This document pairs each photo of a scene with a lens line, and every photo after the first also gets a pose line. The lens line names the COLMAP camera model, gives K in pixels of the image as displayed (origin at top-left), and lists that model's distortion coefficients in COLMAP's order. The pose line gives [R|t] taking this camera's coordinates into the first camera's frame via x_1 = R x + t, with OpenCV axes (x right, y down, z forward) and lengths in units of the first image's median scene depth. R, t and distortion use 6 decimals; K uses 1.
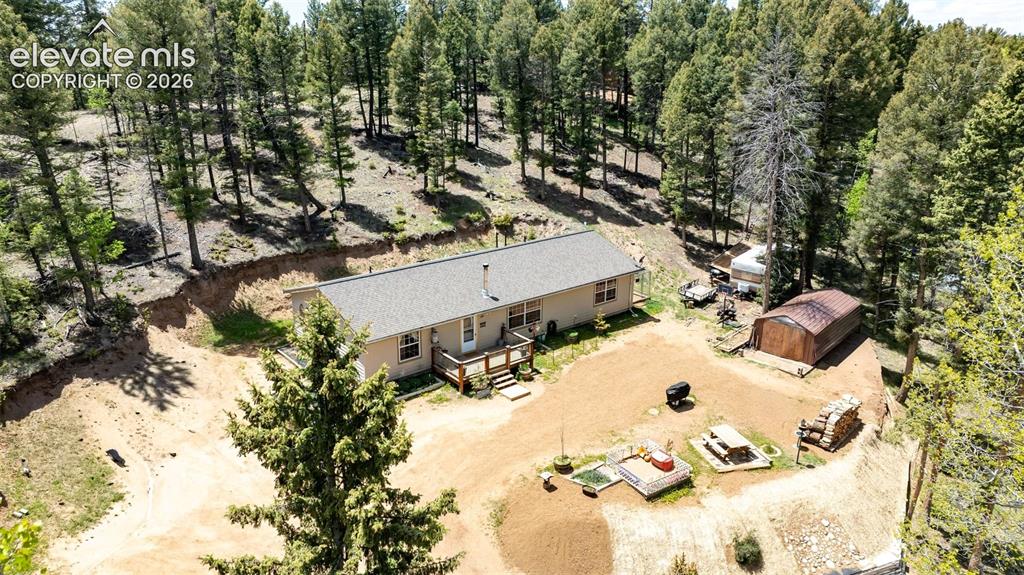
lens RADIAL K [[725.6, 0, 511.7], [0, 725.6, 288.1], [0, 0, 1]] dist [-0.008287, -0.009876]
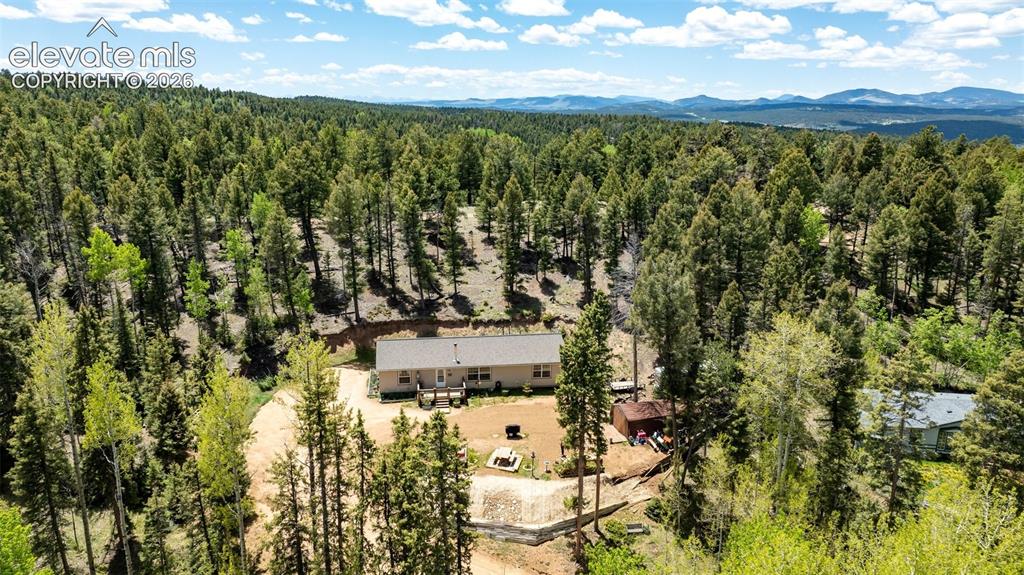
lens RADIAL K [[725.6, 0, 505.9], [0, 725.6, 286.1], [0, 0, 1]] dist [-0.008287, -0.009876]
pose [[0.859903, 0.126307, -0.494583, 0.783742], [-0.162336, 0.986268, -0.030370, -0.113894], [0.483956, 0.106404, 0.868600, -0.473698]]
